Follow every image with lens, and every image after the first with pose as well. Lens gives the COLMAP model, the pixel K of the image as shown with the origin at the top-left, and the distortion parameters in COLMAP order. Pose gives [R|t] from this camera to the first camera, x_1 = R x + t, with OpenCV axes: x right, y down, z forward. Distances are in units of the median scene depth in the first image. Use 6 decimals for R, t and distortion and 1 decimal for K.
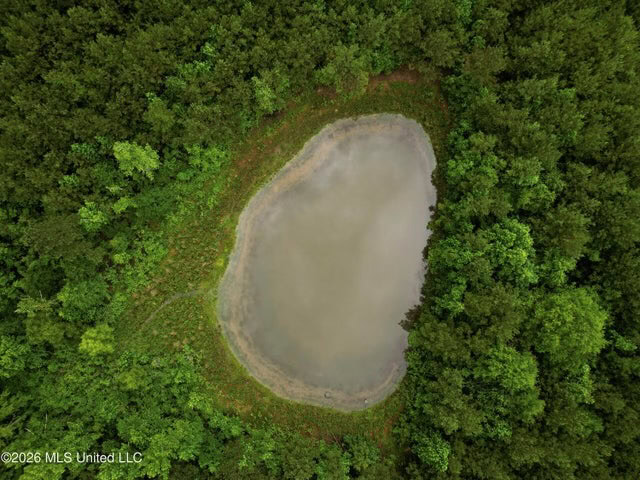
lens RADIAL K [[447.6, 0, 320.8], [0, 447.6, 238.3], [0, 0, 1]] dist [0.059047, -0.043941]
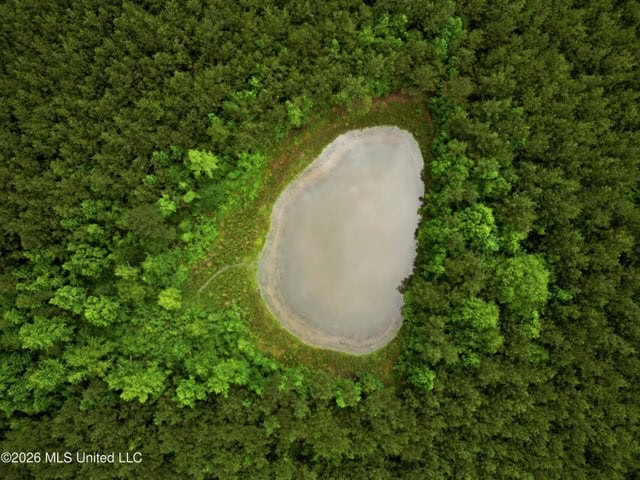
lens RADIAL K [[447.6, 0, 319.2], [0, 447.6, 241.1], [0, 0, 1]] dist [0.059047, -0.043941]
pose [[0.999951, -0.009894, -0.000681, -0.053883], [0.009886, 0.999895, -0.010621, 0.076972], [0.000786, 0.010614, 0.999943, -0.337642]]
